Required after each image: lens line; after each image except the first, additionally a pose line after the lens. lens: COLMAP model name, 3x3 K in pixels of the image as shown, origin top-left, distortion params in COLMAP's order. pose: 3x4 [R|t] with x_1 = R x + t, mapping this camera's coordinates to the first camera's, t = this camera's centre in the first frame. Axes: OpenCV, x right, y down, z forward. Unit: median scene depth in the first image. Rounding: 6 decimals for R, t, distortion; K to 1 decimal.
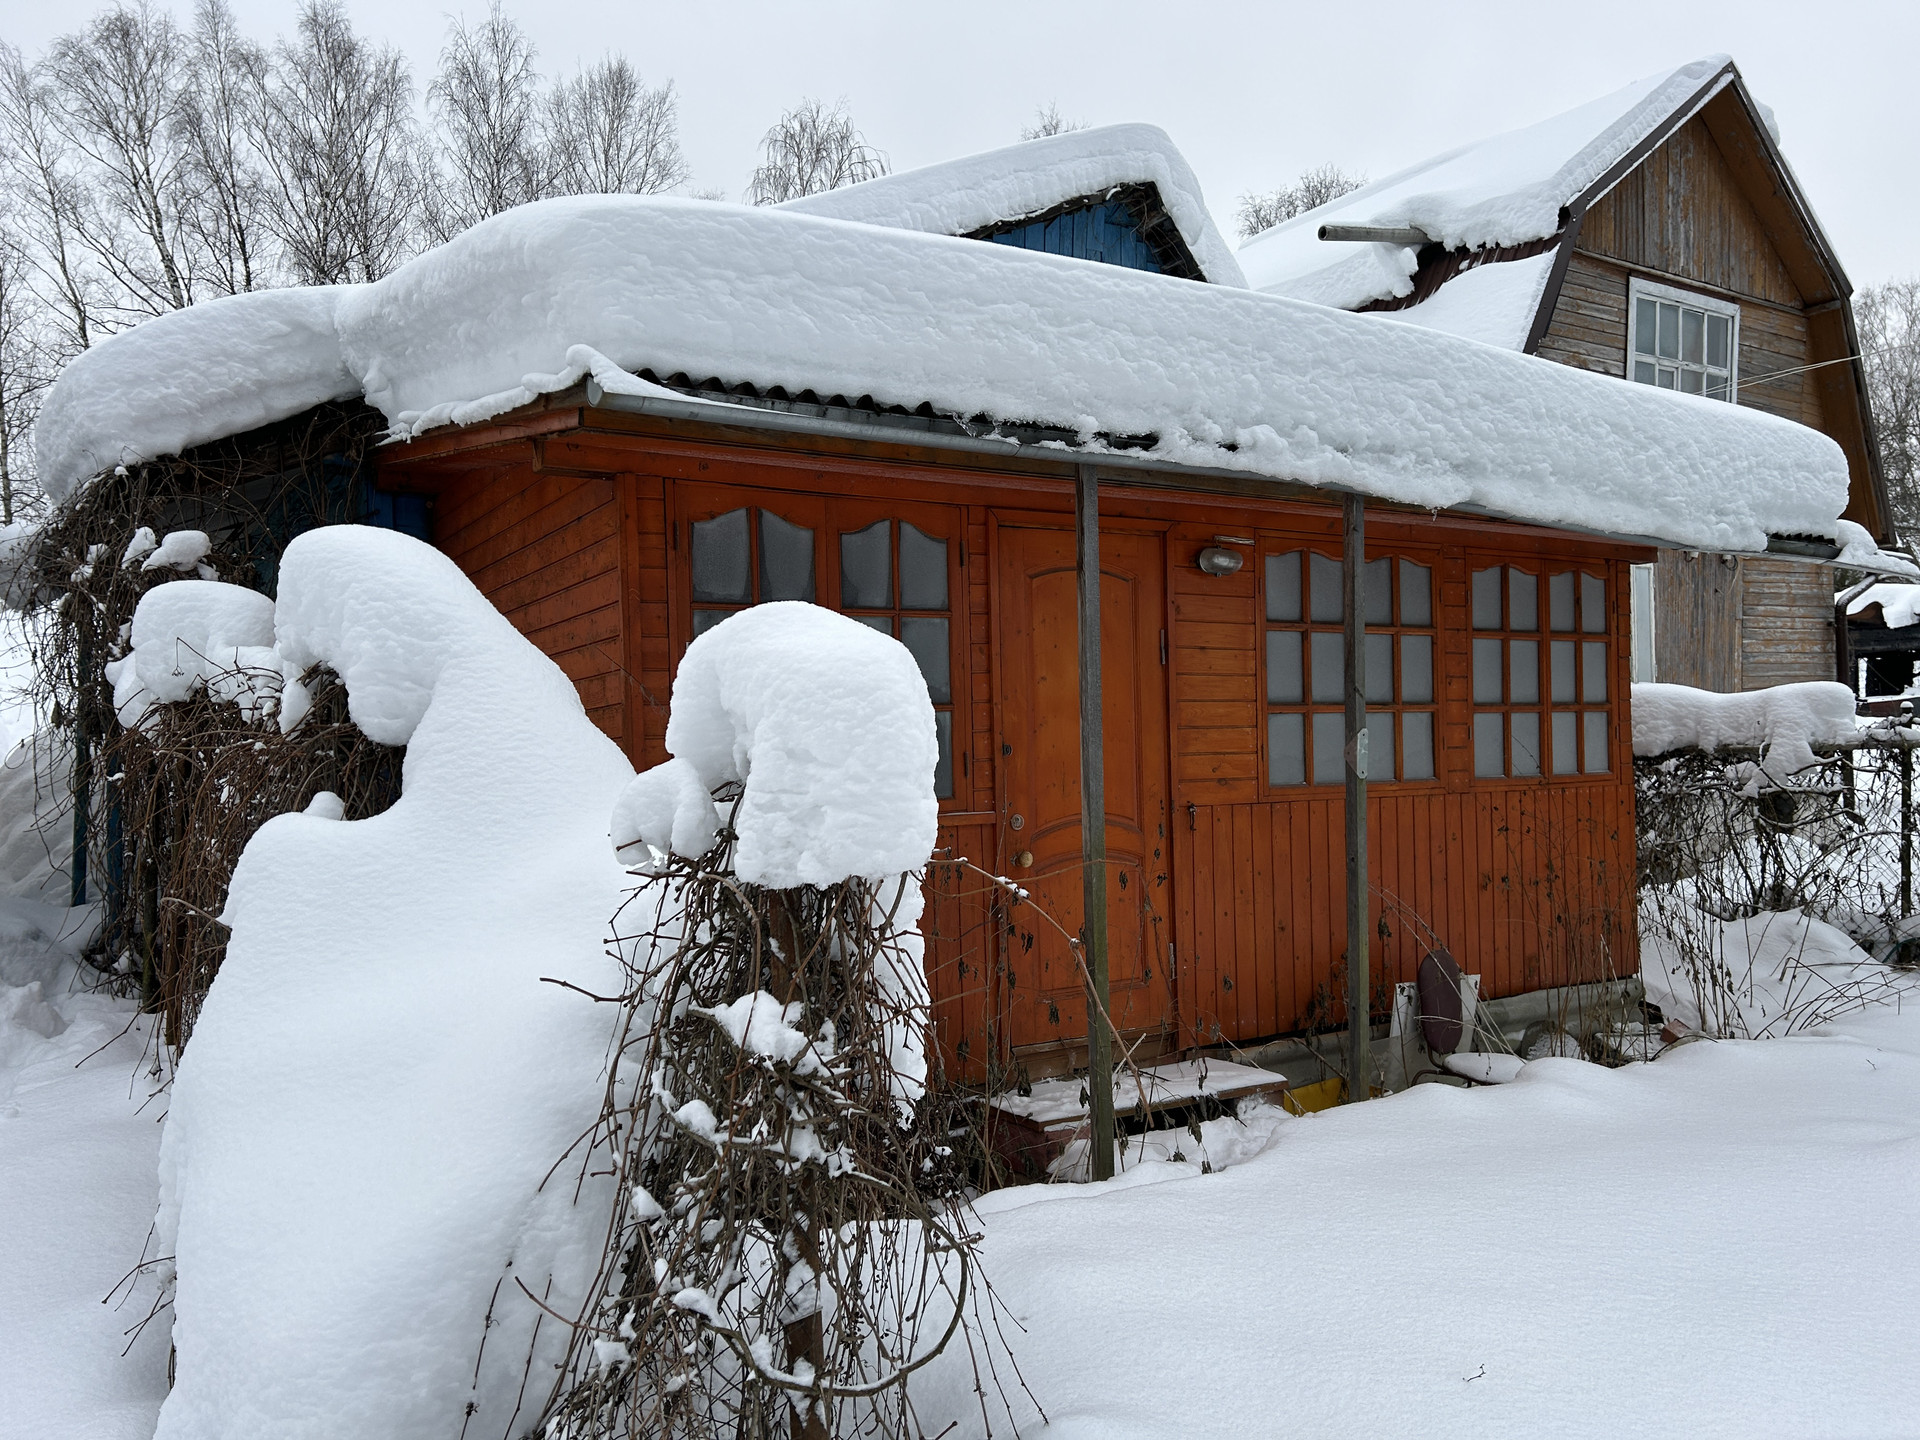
lens RADIAL K [[1432.4, 0, 951.4], [0, 1432.4, 740.8], [0, 0, 1]] dist [0.067444, -0.067682]
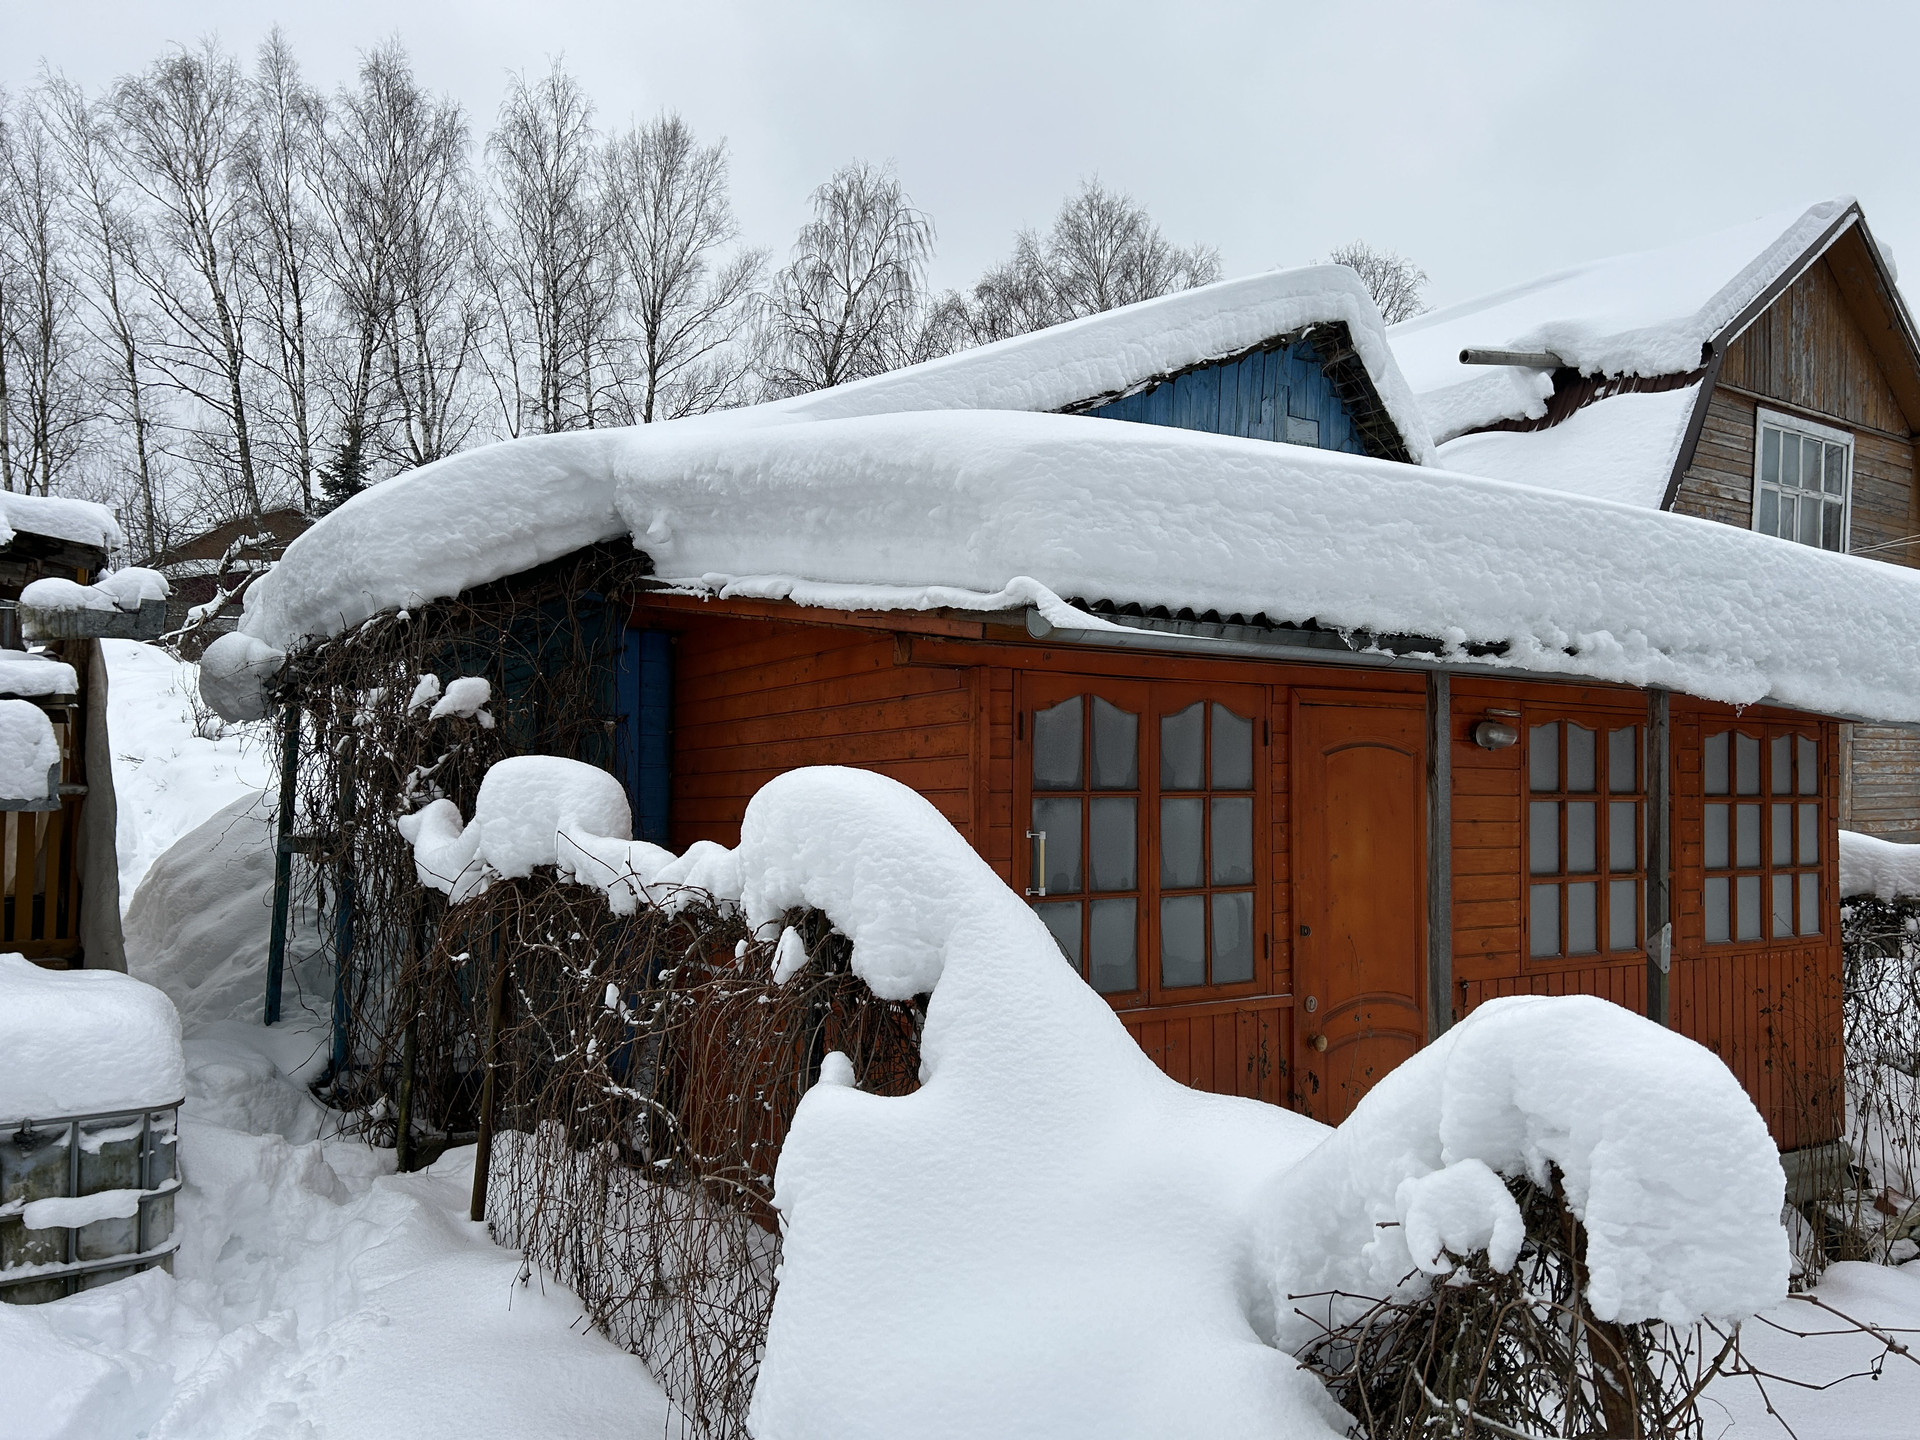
lens RADIAL K [[1432.4, 0, 971.1], [0, 1432.4, 727.2], [0, 0, 1]] dist [0.067444, -0.067682]
pose [[0.999398, 0.031013, 0.015567, -0.212520], [-0.030380, 0.998762, -0.039381, -0.088763], [-0.016769, 0.038884, 0.999103, 0.002323]]
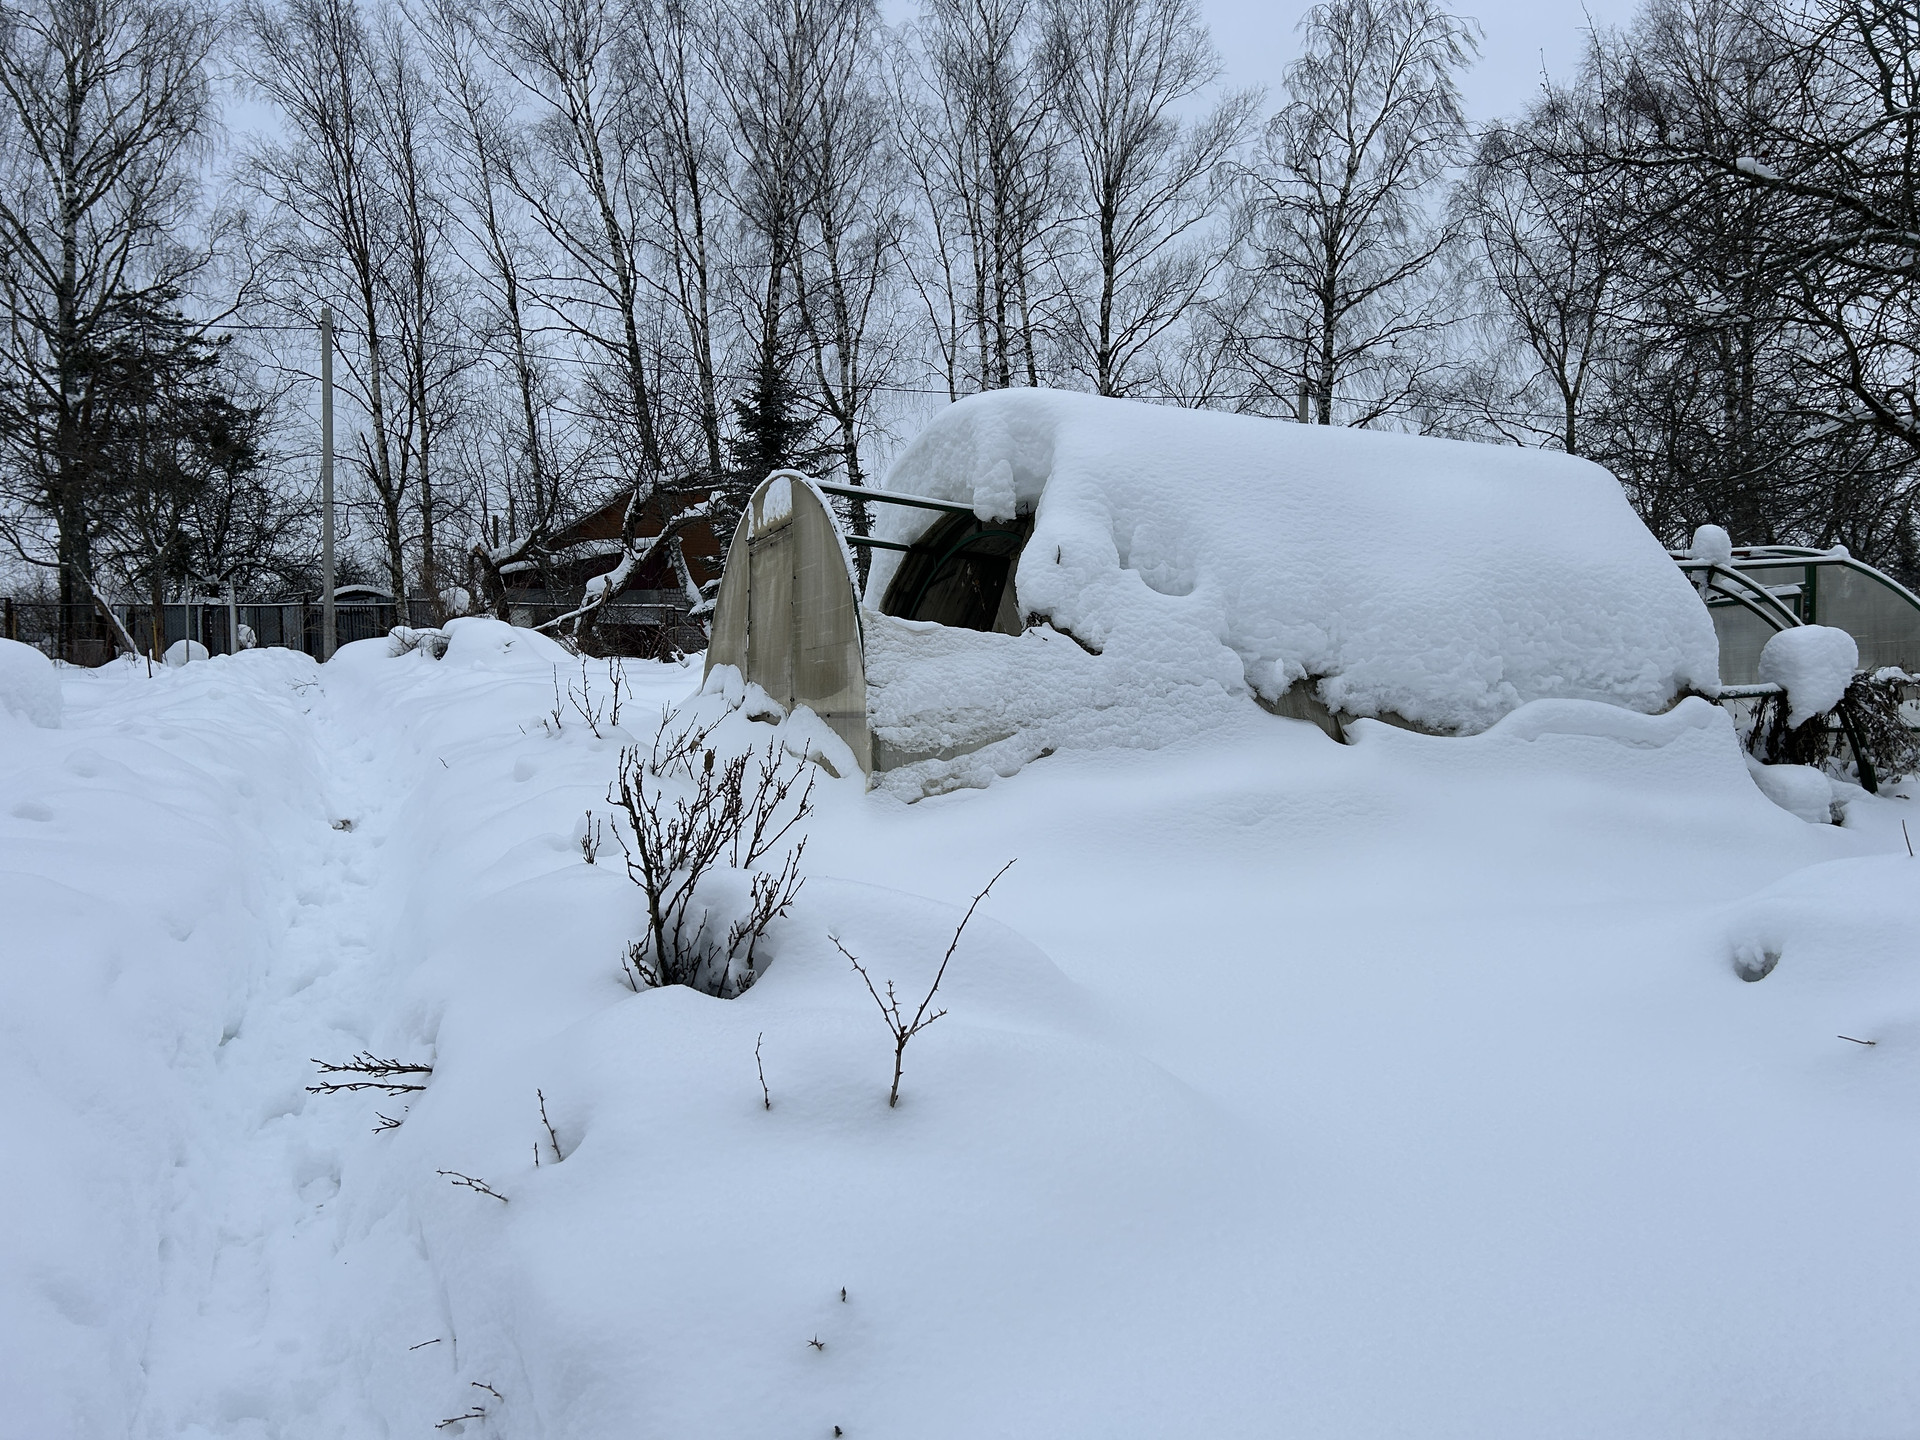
lens RADIAL K [[1432.4, 0, 966.4], [0, 1432.4, 714.5], [0, 0, 1]] dist [0.067444, -0.067682]
pose [[0.975576, 0.000880, -0.219662, -1.295765], [-0.007871, 0.999490, -0.030953, -0.205361], [0.219522, 0.031926, 0.975085, 2.068638]]
